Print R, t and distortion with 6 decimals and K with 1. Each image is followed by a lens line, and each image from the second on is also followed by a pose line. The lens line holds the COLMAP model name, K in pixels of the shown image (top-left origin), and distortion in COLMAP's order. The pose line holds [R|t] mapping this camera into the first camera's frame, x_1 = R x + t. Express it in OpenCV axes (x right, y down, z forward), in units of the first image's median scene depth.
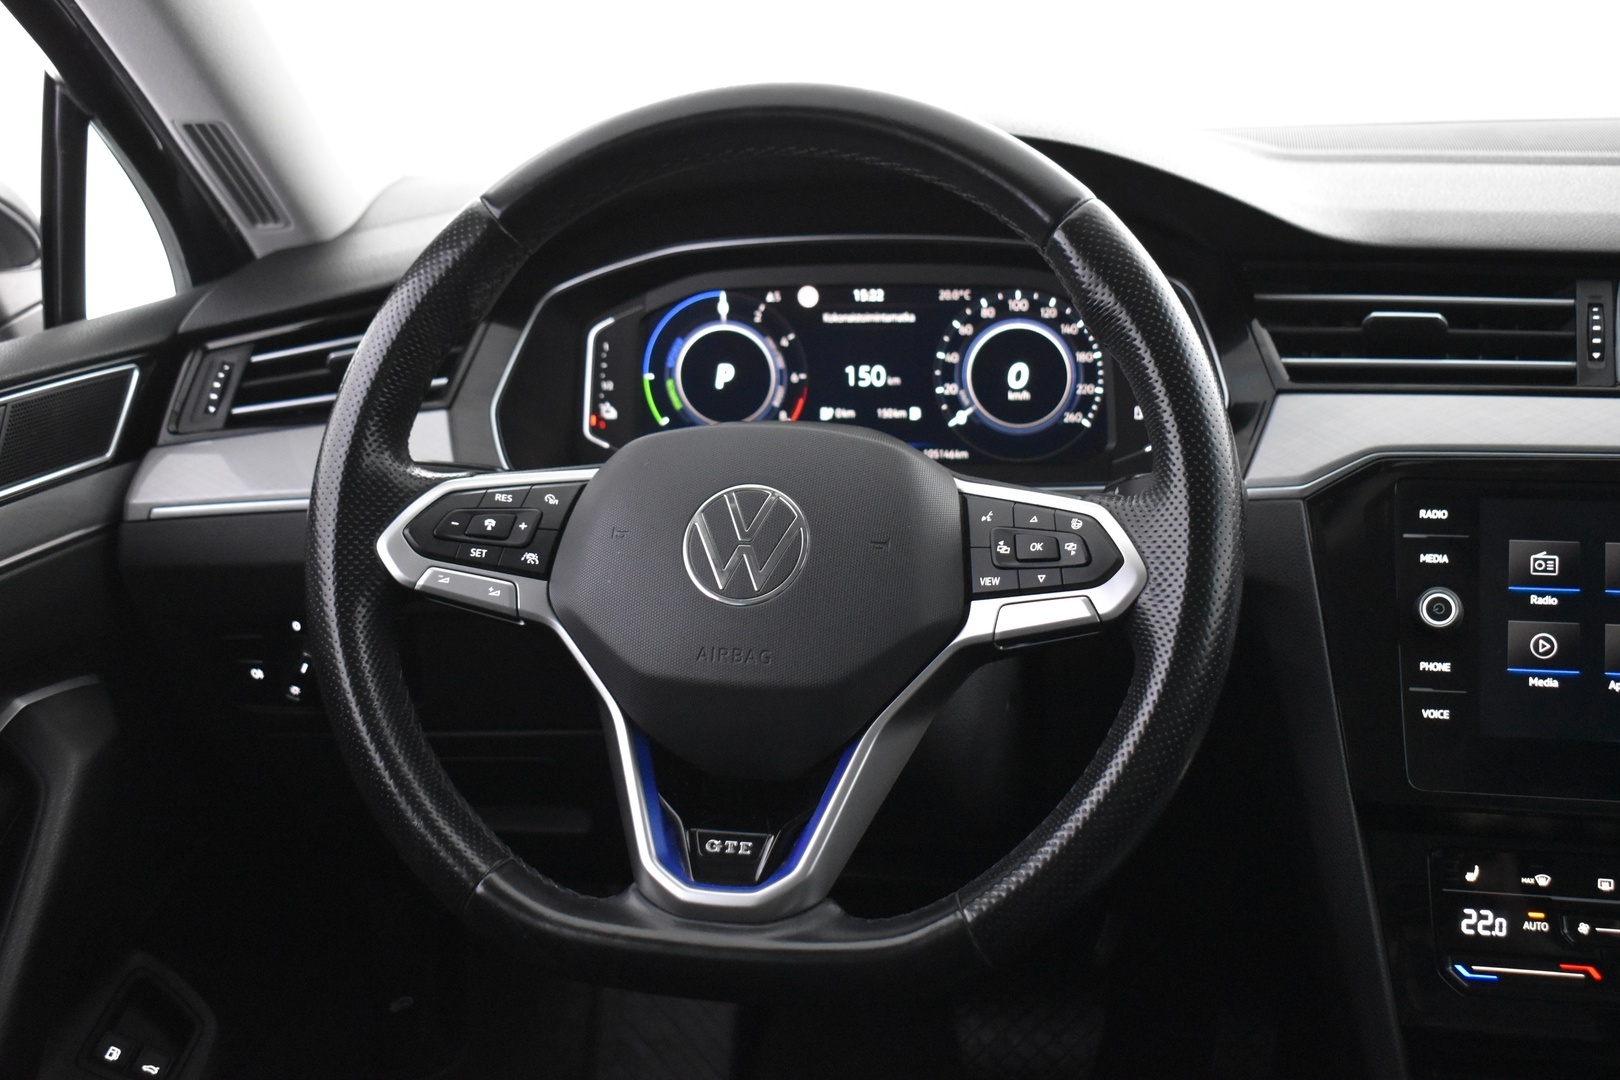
lens RADIAL K [[2099.9, 0, 806.2], [0, 2099.9, 541.1], [0, 0, 1]] dist [-0.046871, 0.000000]
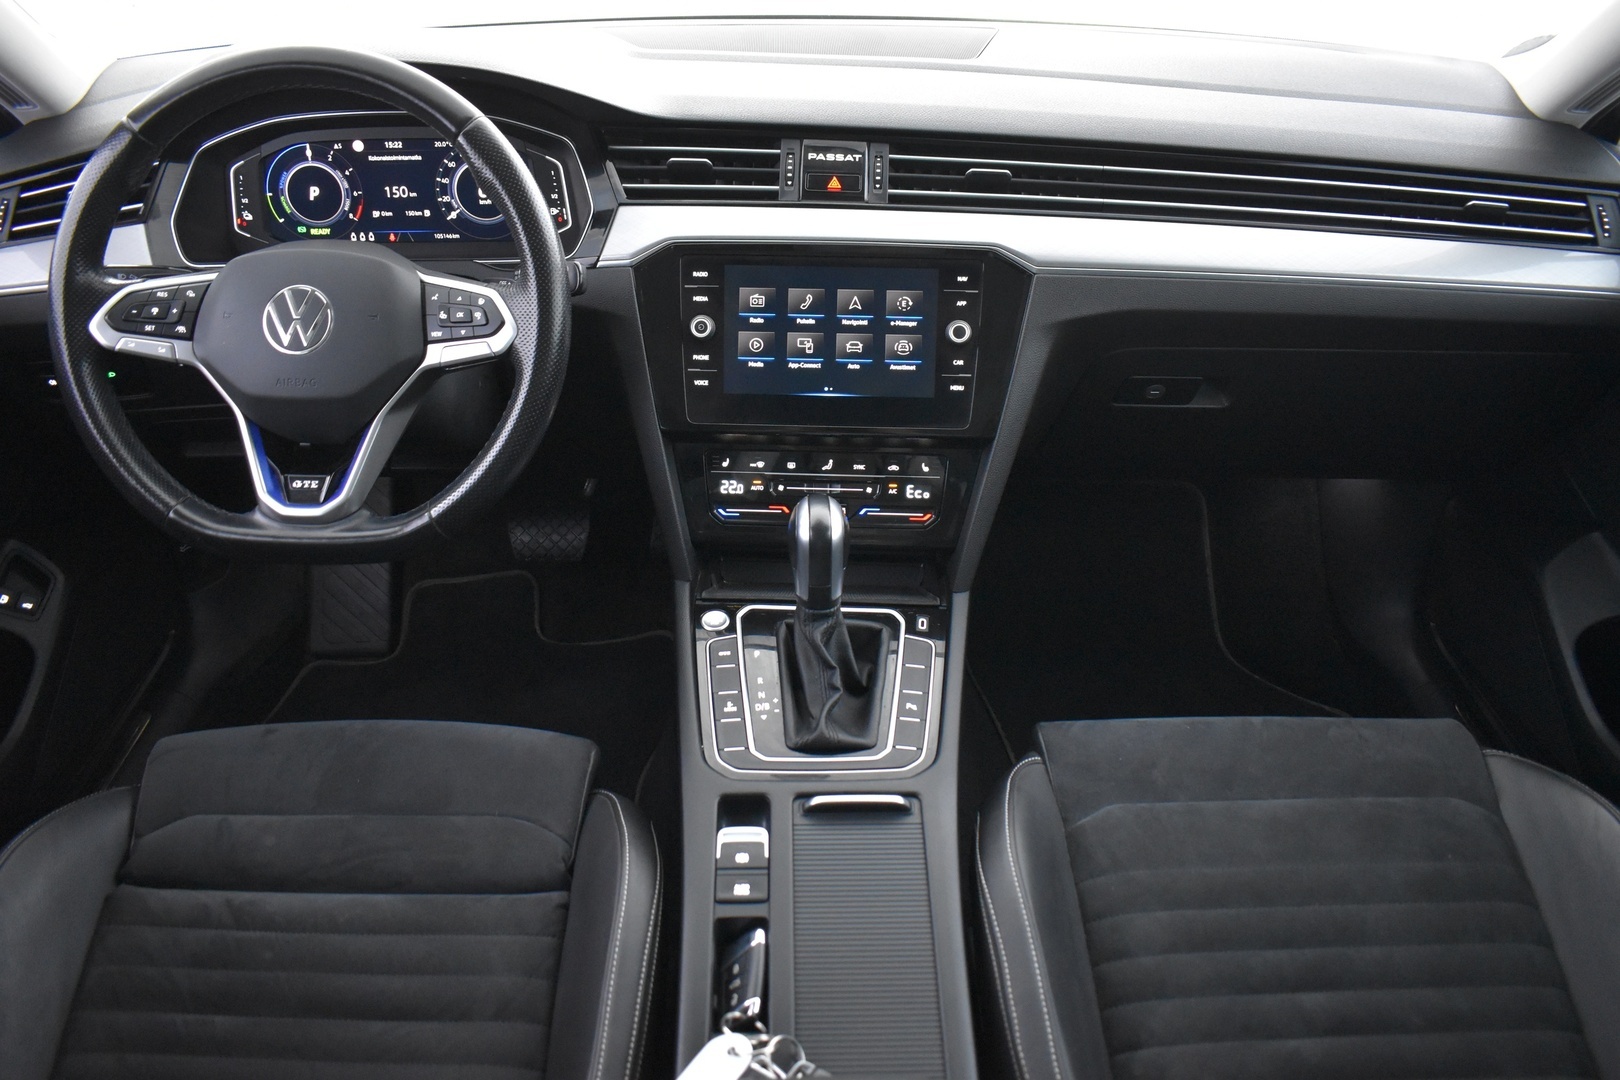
lens RADIAL K [[1259.0, 0, 815.4], [0, 1259.0, 538.6], [0, 0, 1]] dist [-0.099950, 0.019687]
pose [[0.973125, -0.073409, 0.218262, 0.142406], [0.011153, 0.961739, 0.273742, -0.092319], [-0.230006, -0.263951, 0.936711, -0.131496]]
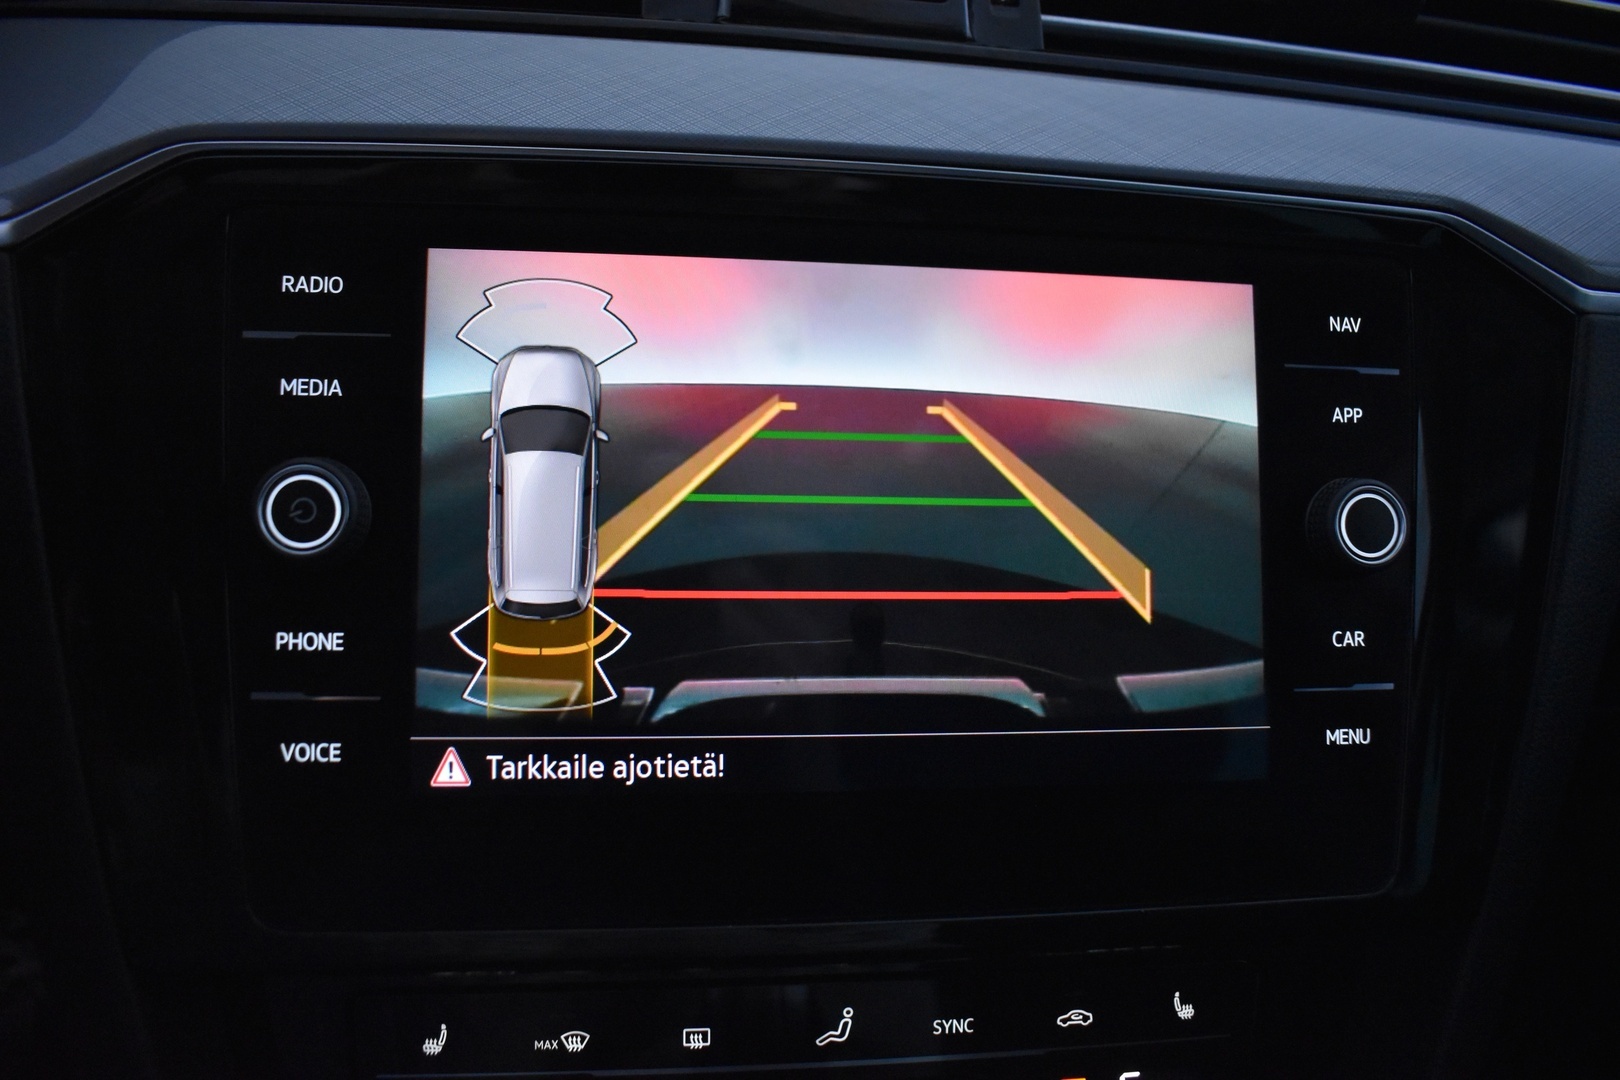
lens RADIAL K [[1259.0, 0, 811.1], [0, 1259.0, 536.6], [0, 0, 1]] dist [-0.099950, 0.019687]
pose [[0.924224, -0.056555, 0.377640, 0.302655], [-0.006010, 0.986694, 0.162475, -0.003598], [-0.381804, -0.152433, 0.911586, 0.733412]]
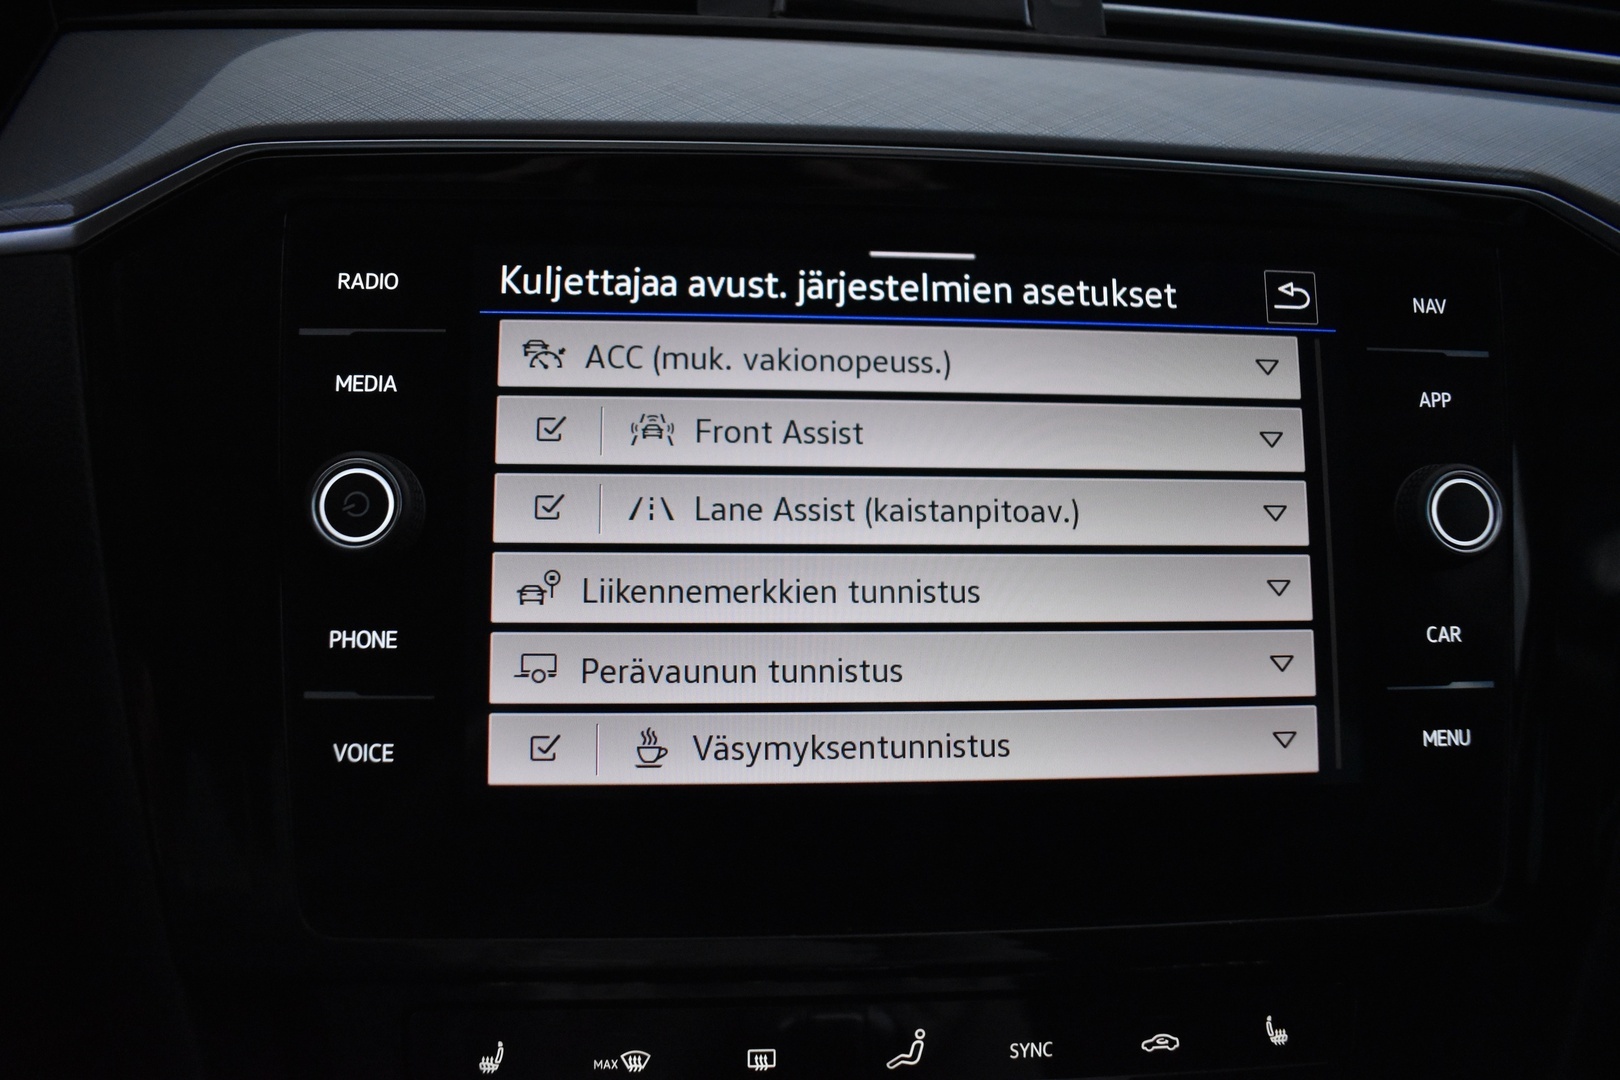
lens RADIAL K [[1259.0, 0, 811.0], [0, 1259.0, 536.0], [0, 0, 1]] dist [-0.099950, 0.019687]
pose [[0.944711, -0.052752, 0.323633, 0.307684], [0.014300, 0.992664, 0.120061, 0.010229], [-0.327592, -0.108795, 0.938535, 0.738779]]
